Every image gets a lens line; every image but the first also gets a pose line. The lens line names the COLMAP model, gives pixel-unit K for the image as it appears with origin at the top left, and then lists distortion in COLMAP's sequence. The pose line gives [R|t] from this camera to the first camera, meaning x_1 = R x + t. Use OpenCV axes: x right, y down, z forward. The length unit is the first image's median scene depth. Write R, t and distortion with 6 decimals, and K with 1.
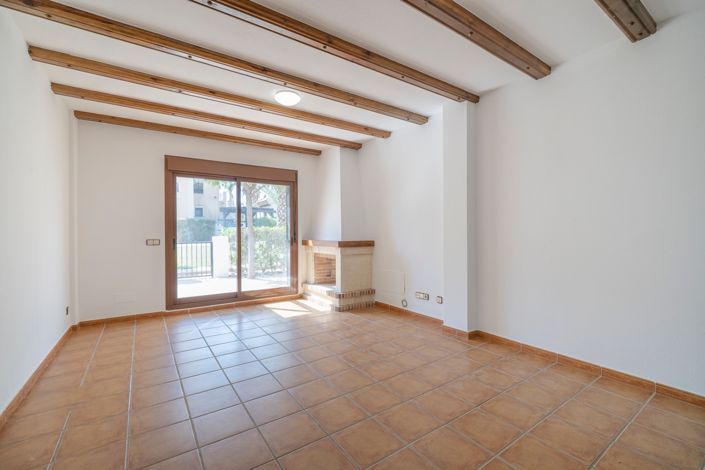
lens RADIAL K [[305.7, 0, 350.3], [0, 305.7, 232.6], [0, 0, 1]] dist [0.001714, 0.000028]
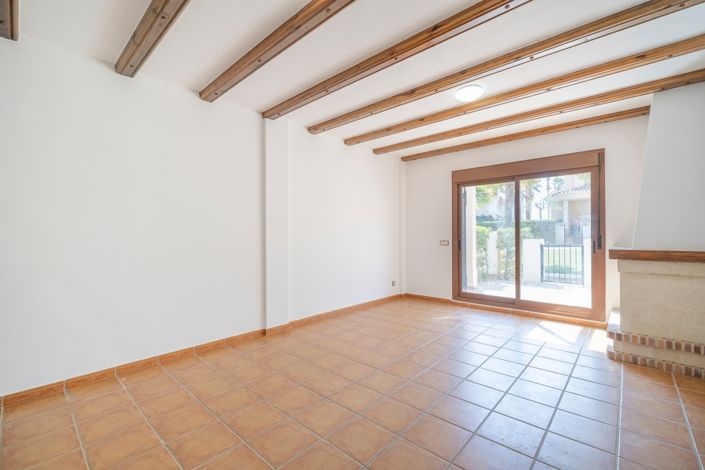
lens RADIAL K [[305.7, 0, 350.3], [0, 305.7, 232.6], [0, 0, 1]] dist [0.001714, 0.000028]
pose [[0.230322, -0.005082, -0.973101, 0.464957], [0.000619, 0.999987, -0.005076, -0.004288], [0.973114, 0.000567, 0.230322, 0.317038]]
